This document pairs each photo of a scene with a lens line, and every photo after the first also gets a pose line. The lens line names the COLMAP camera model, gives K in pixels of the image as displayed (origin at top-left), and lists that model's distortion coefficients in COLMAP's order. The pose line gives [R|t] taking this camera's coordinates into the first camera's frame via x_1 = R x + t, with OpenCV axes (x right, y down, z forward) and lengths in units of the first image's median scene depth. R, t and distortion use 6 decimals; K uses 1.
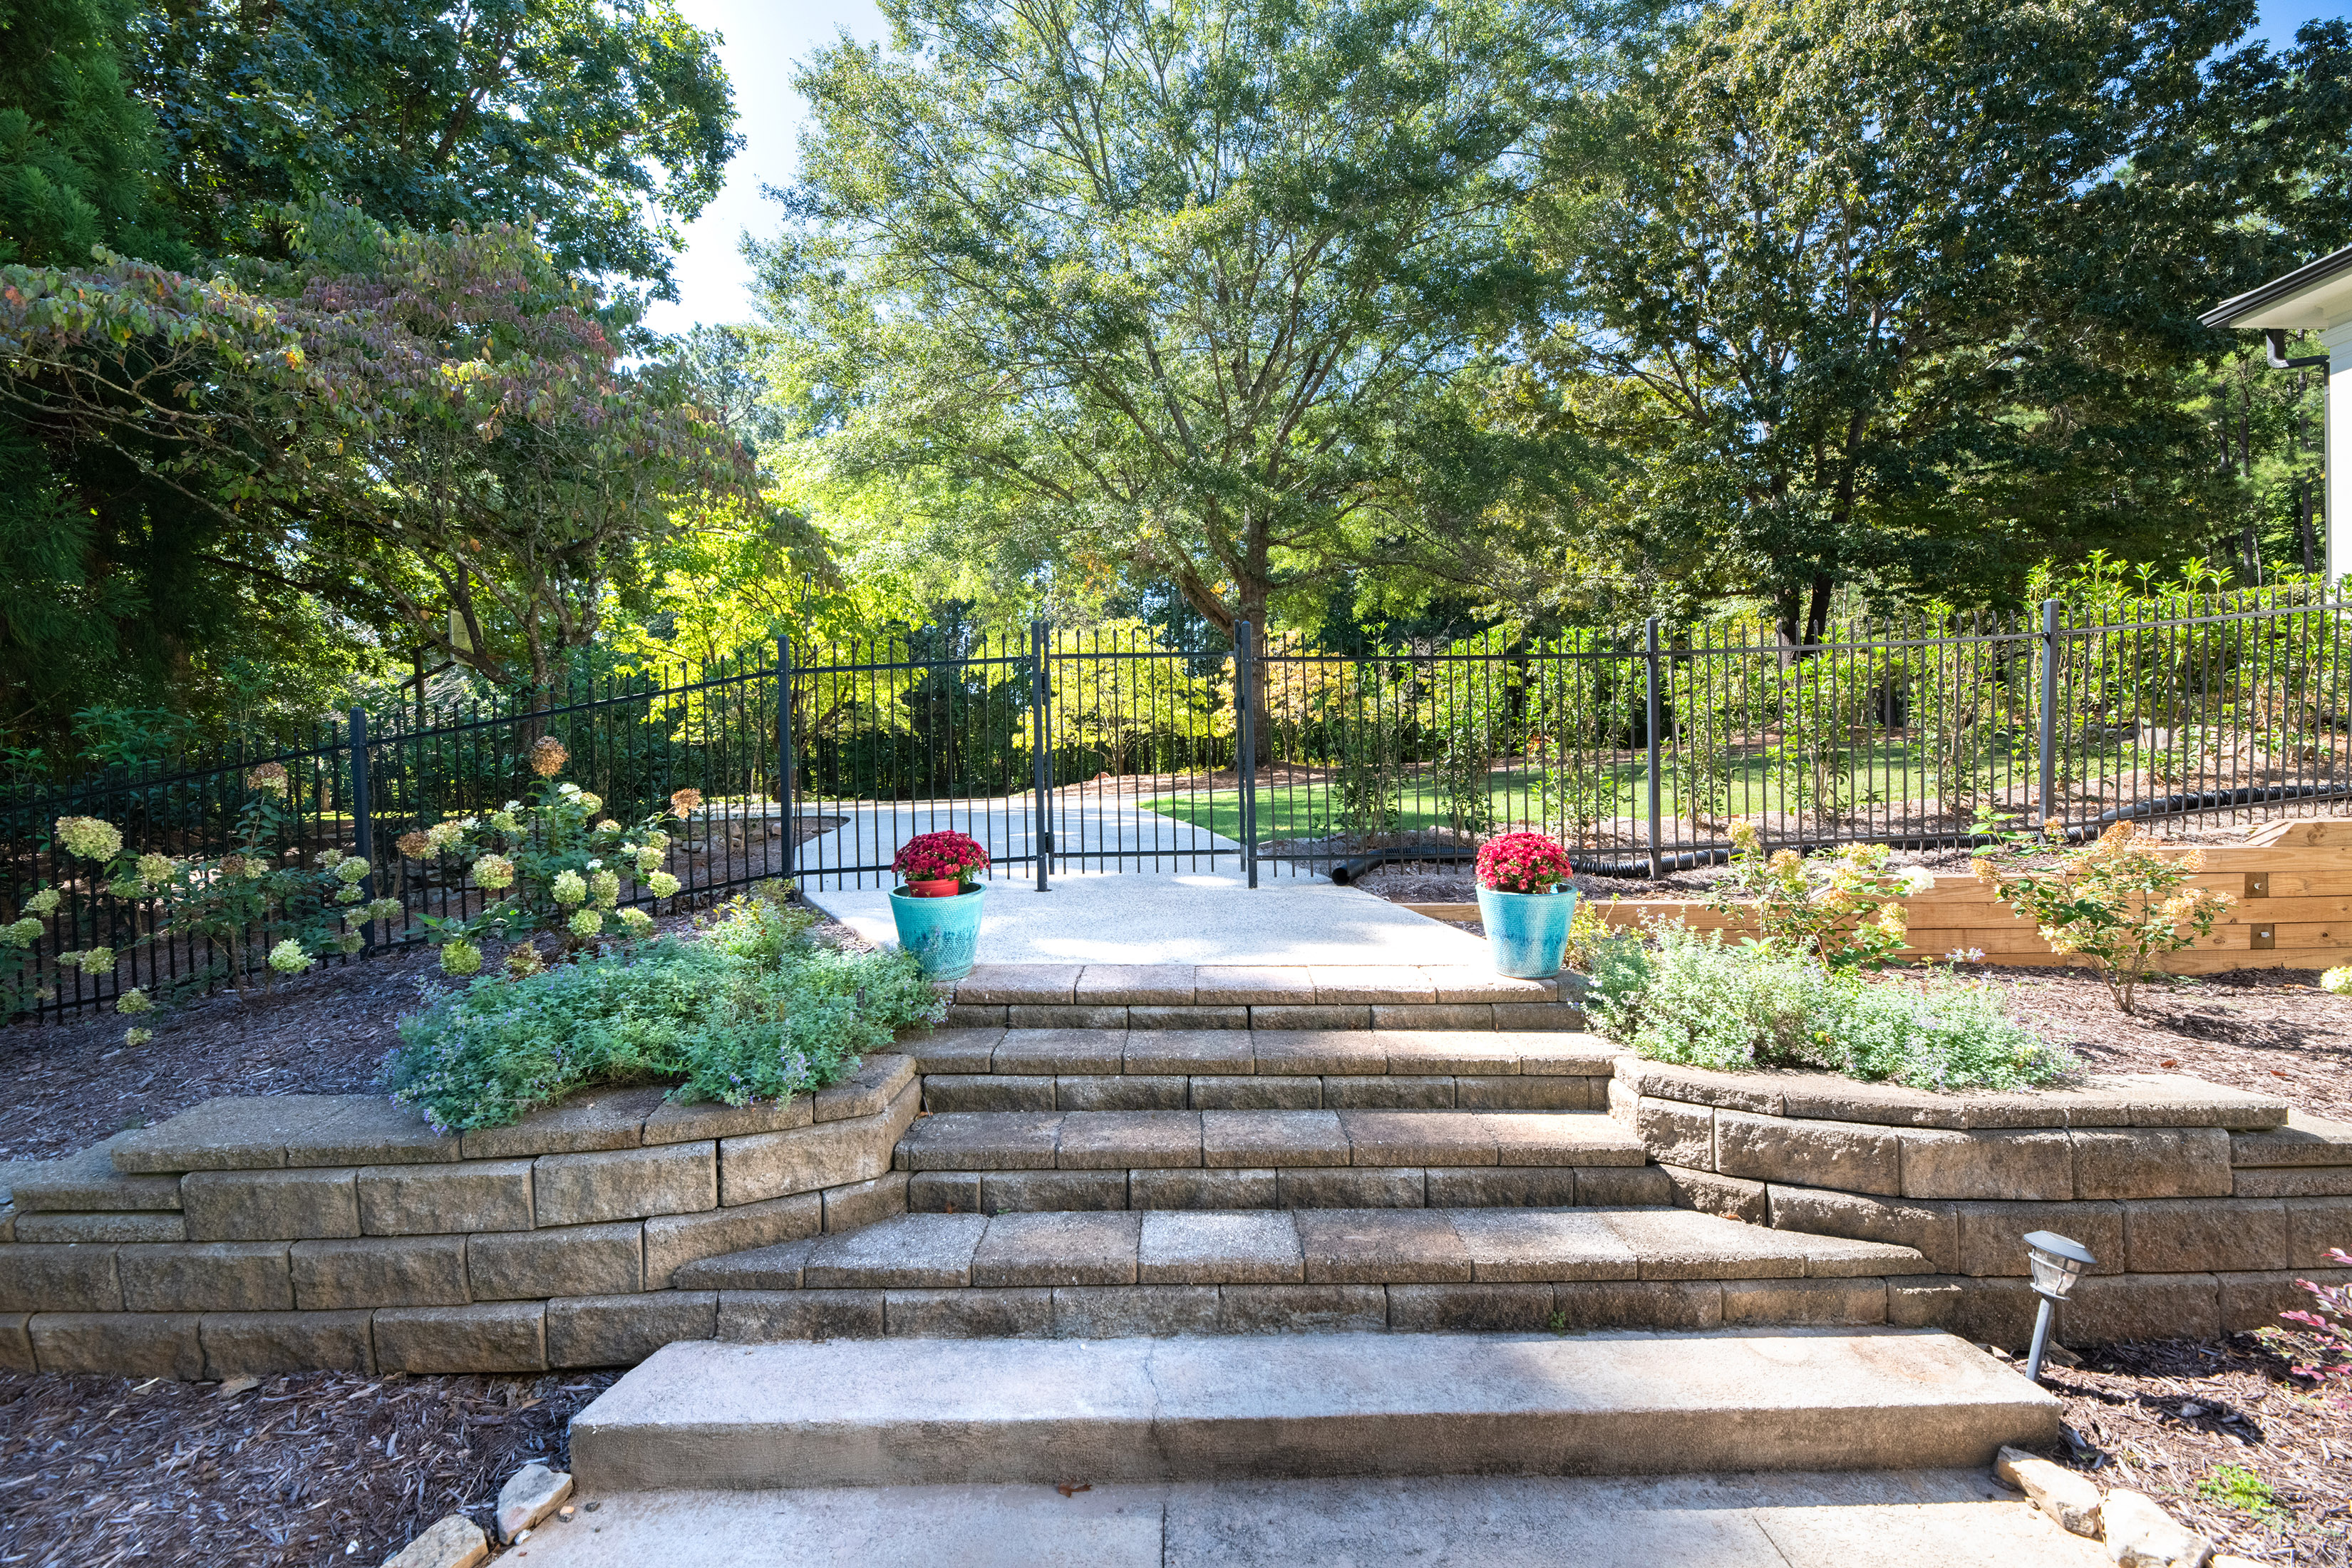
lens RADIAL K [[948.3, 0, 1176.0], [0, 948.3, 784.0], [0, 0, 1]] dist [0.001968, 0.000224]
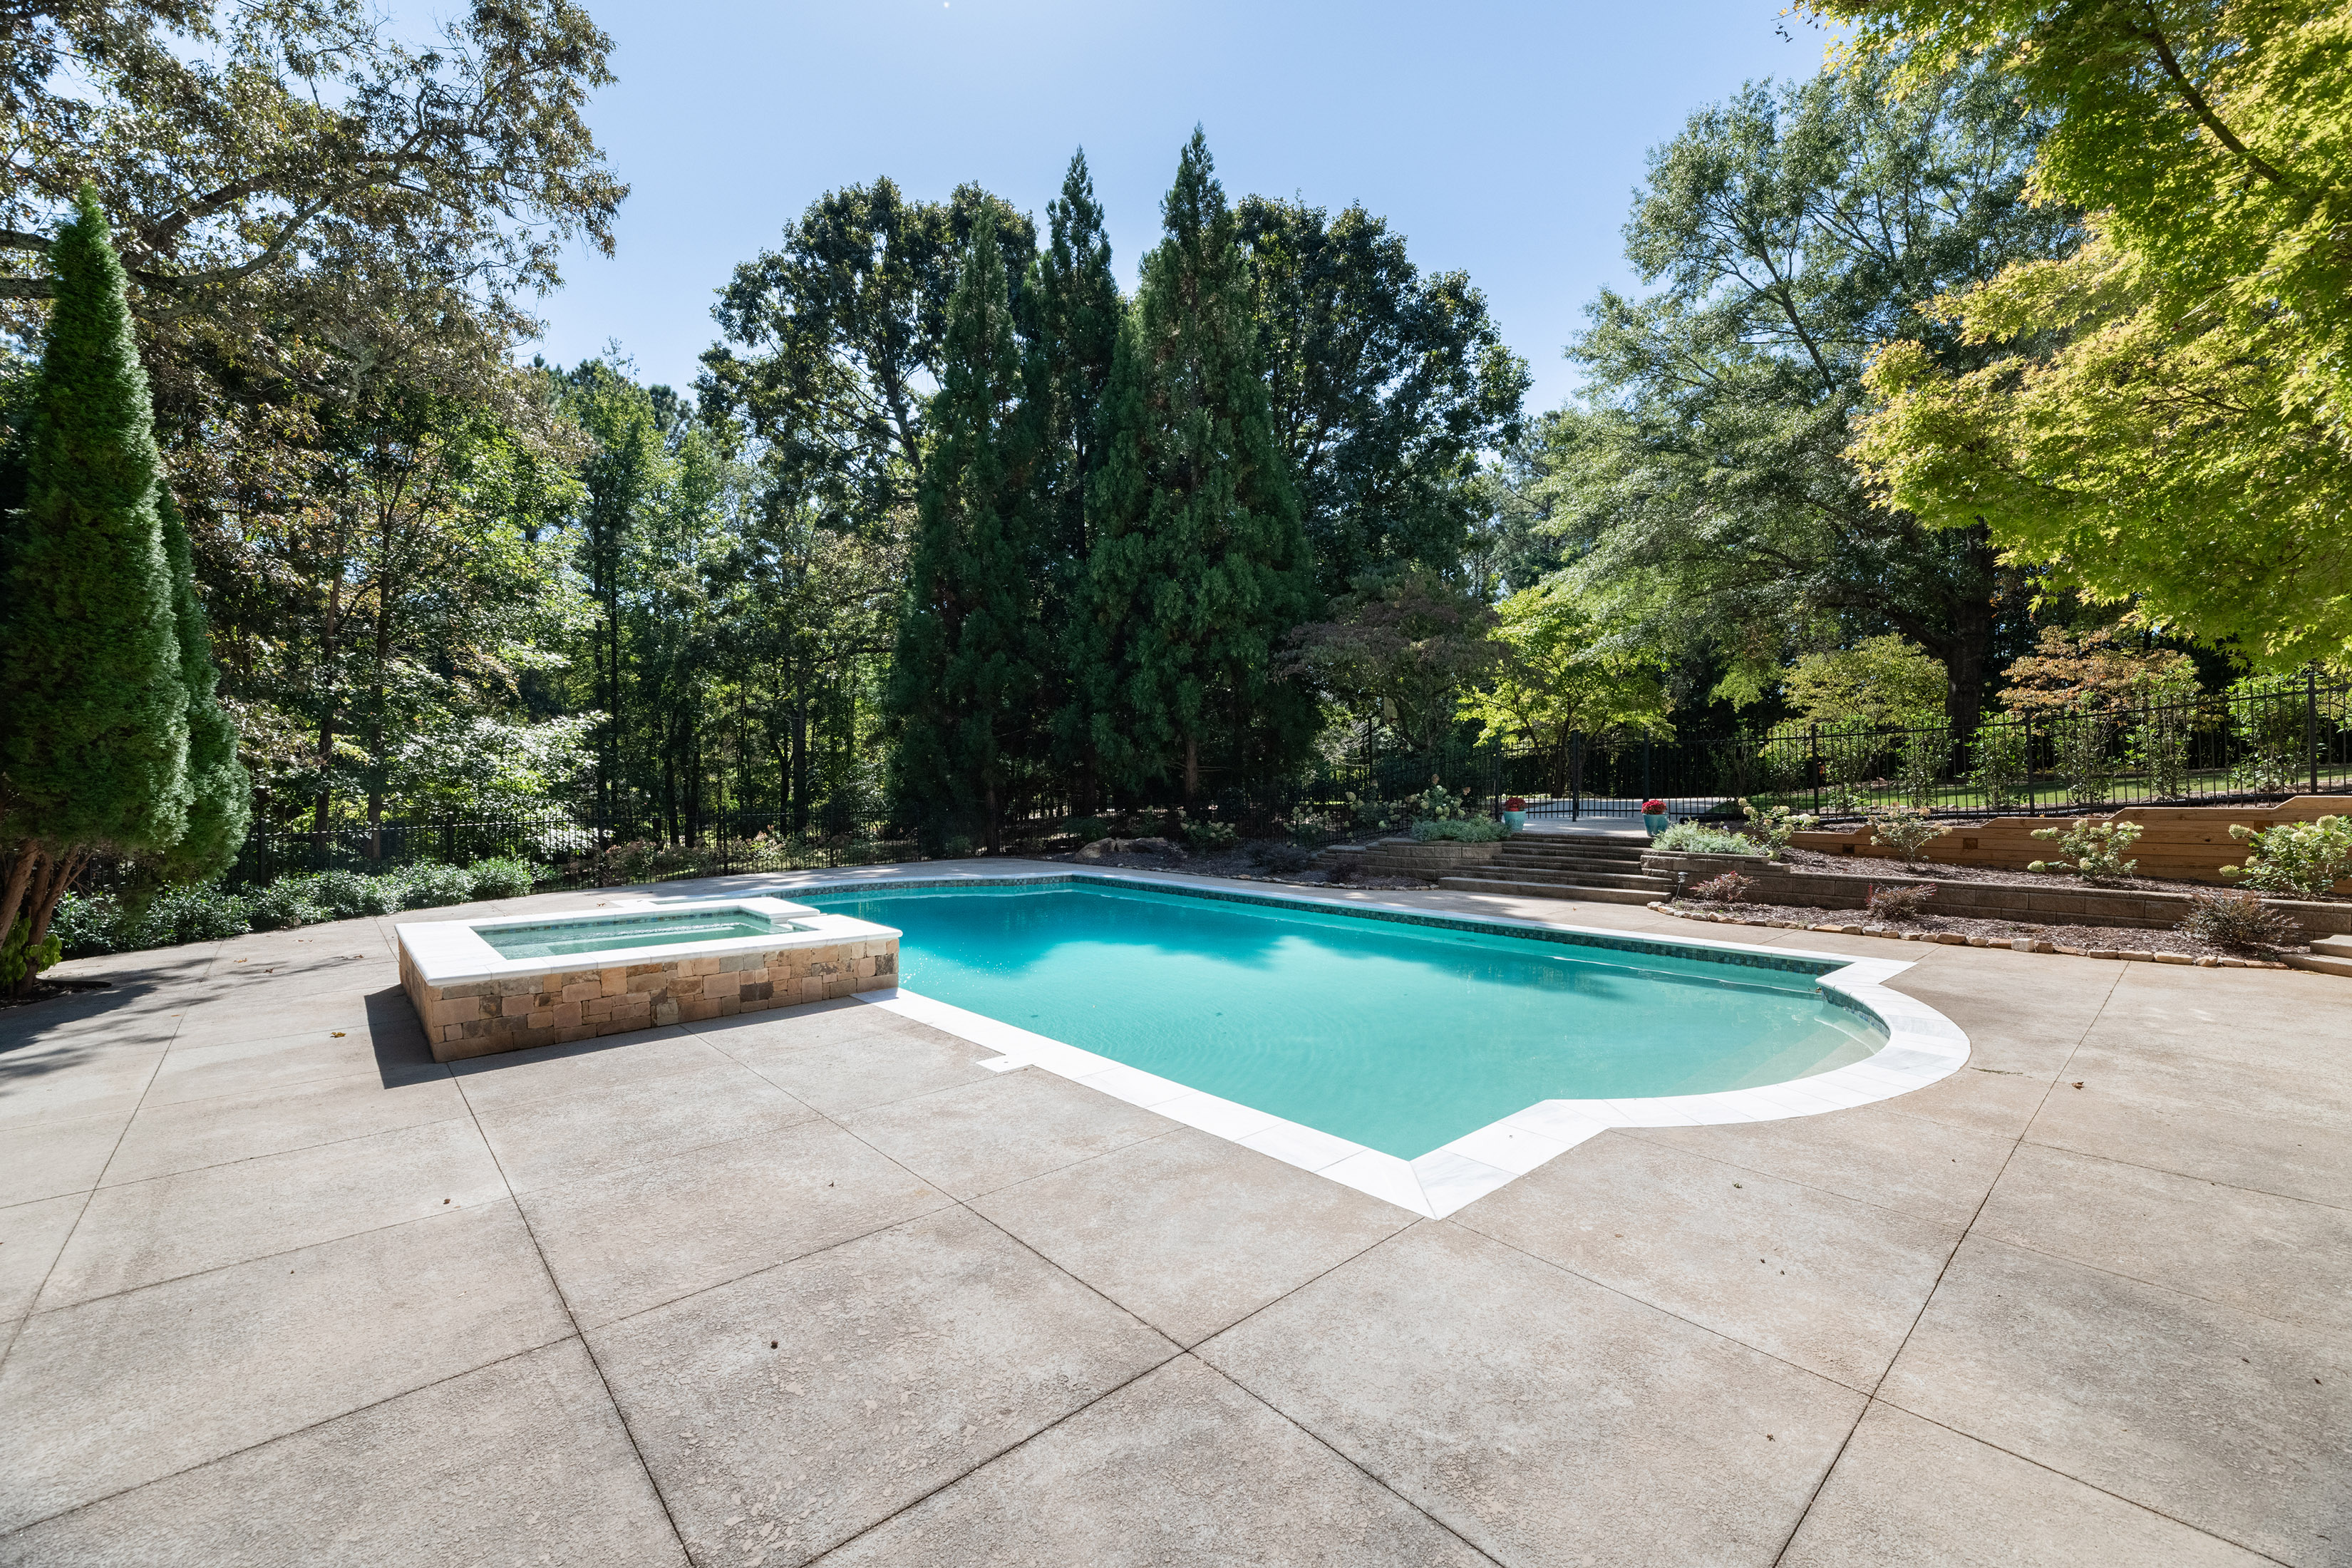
lens RADIAL K [[948.3, 0, 1176.0], [0, 948.3, 784.0], [0, 0, 1]] dist [0.001968, 0.000224]
pose [[0.672336, 0.009226, -0.740188, 0.311252], [-0.009639, 0.999947, 0.003708, -0.002088], [0.740183, 0.004642, 0.672389, -0.496111]]
